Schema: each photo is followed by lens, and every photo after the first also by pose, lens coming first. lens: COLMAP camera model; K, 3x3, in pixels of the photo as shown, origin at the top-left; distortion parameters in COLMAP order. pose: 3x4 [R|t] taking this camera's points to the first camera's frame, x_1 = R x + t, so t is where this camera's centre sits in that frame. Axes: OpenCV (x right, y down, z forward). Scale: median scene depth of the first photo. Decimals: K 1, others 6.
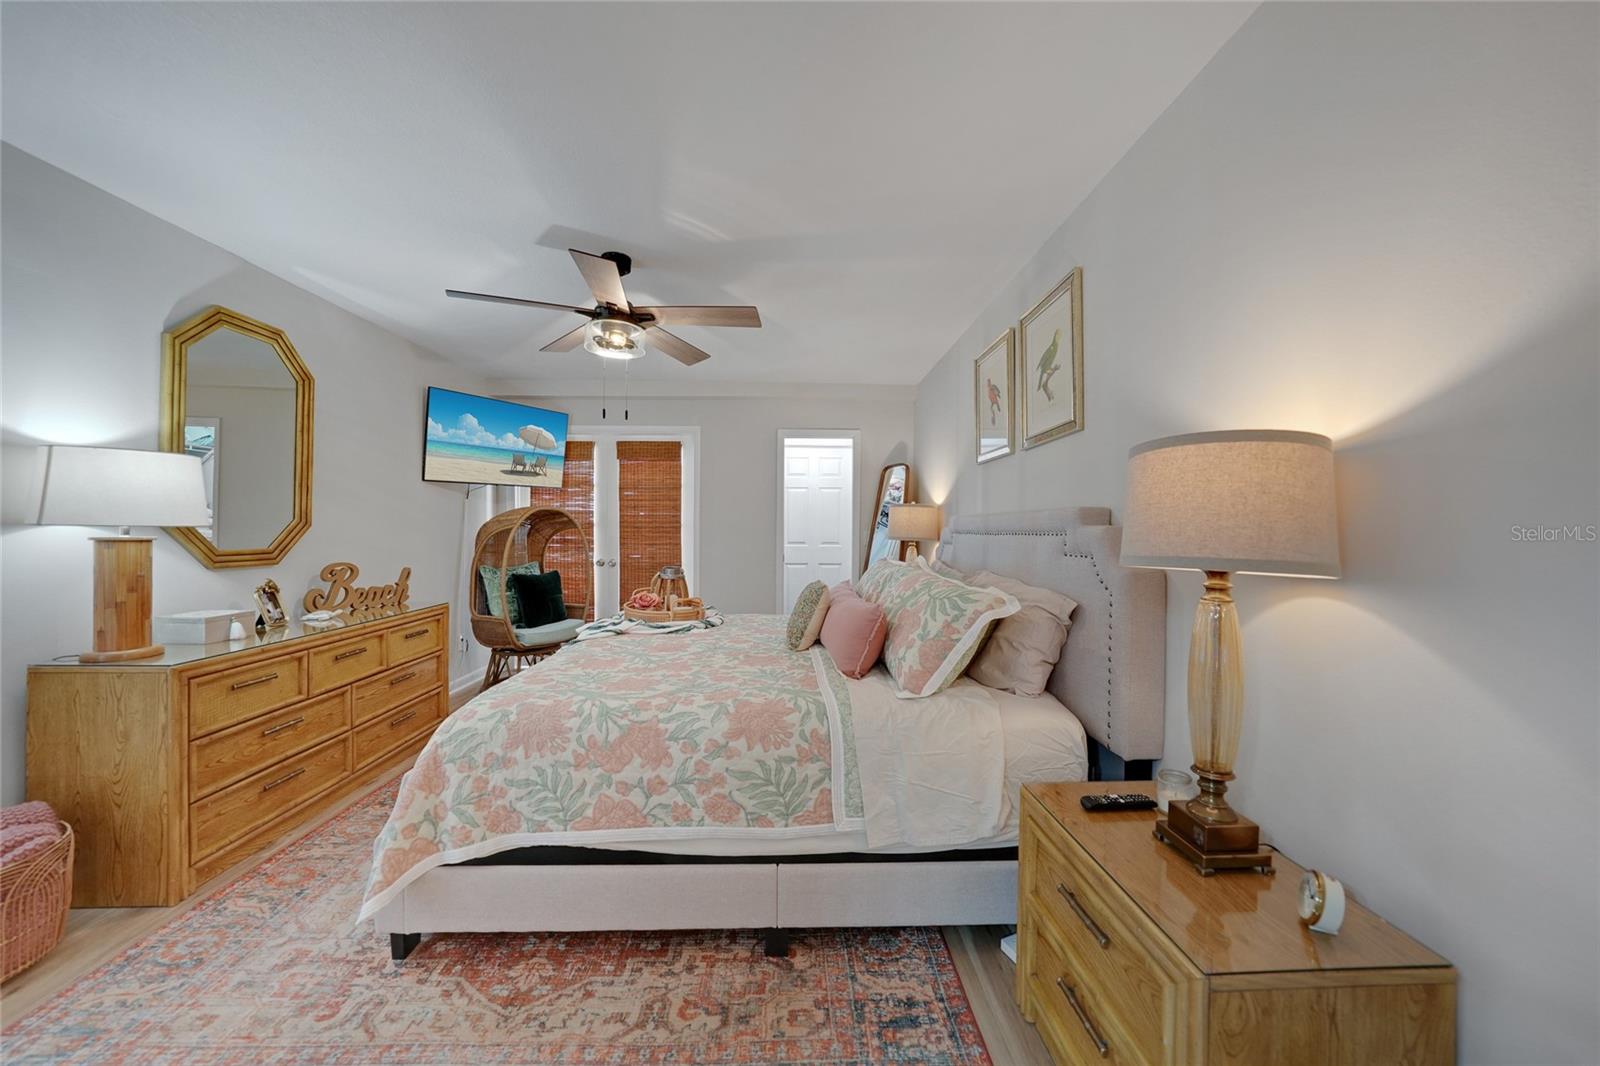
lens RADIAL K [[554.6, 0, 802.5], [0, 554.6, 531.8], [0, 0, 1]] dist [-0.028338, 0.006882]
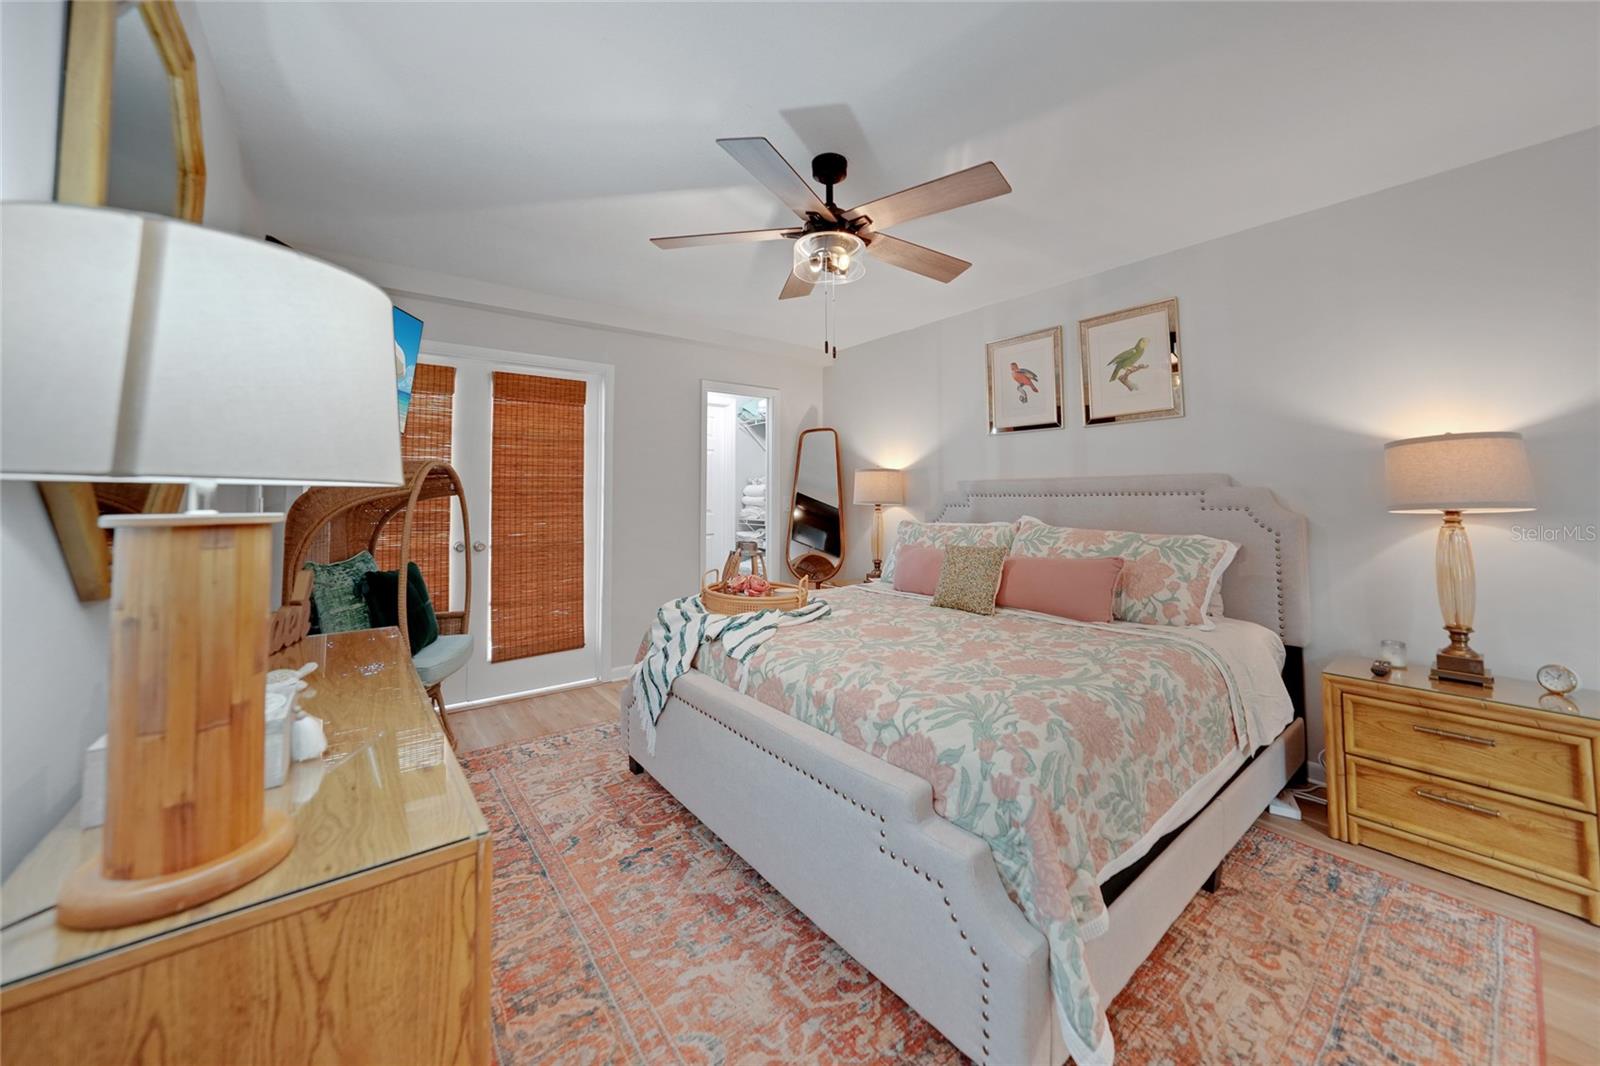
lens RADIAL K [[578.3, 0, 807.3], [0, 578.3, 465.3], [0, 0, 1]] dist [-0.021583, 0.004214]
pose [[0.800614, 0.021640, 0.598789, -1.203424], [0.012835, 0.998499, -0.053247, -0.001999], [-0.599042, 0.050316, 0.799135, 0.483014]]
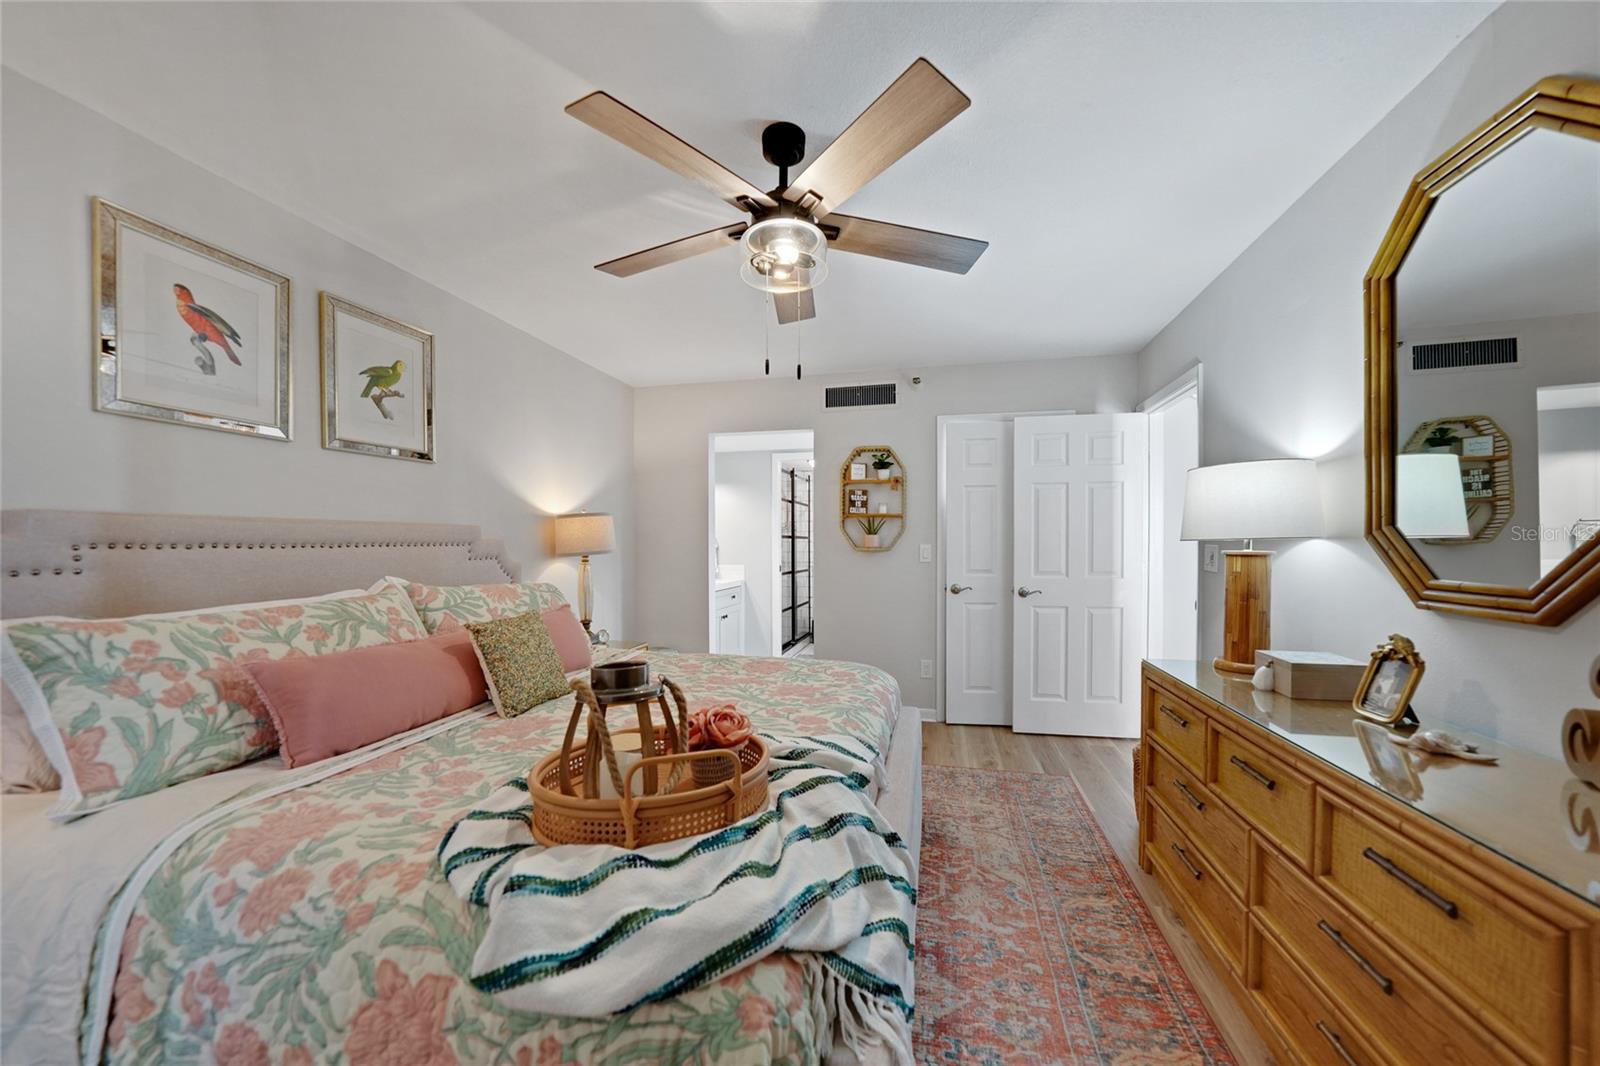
lens RADIAL K [[578.3, 0, 805.1], [0, 578.3, 540.2], [0, 0, 1]] dist [-0.000441, -0.000038]
pose [[-0.968001, -0.002046, 0.250939, -0.755309], [-0.001451, 0.999996, 0.002555, -0.011280], [-0.250943, 0.002109, -0.967999, 2.333201]]
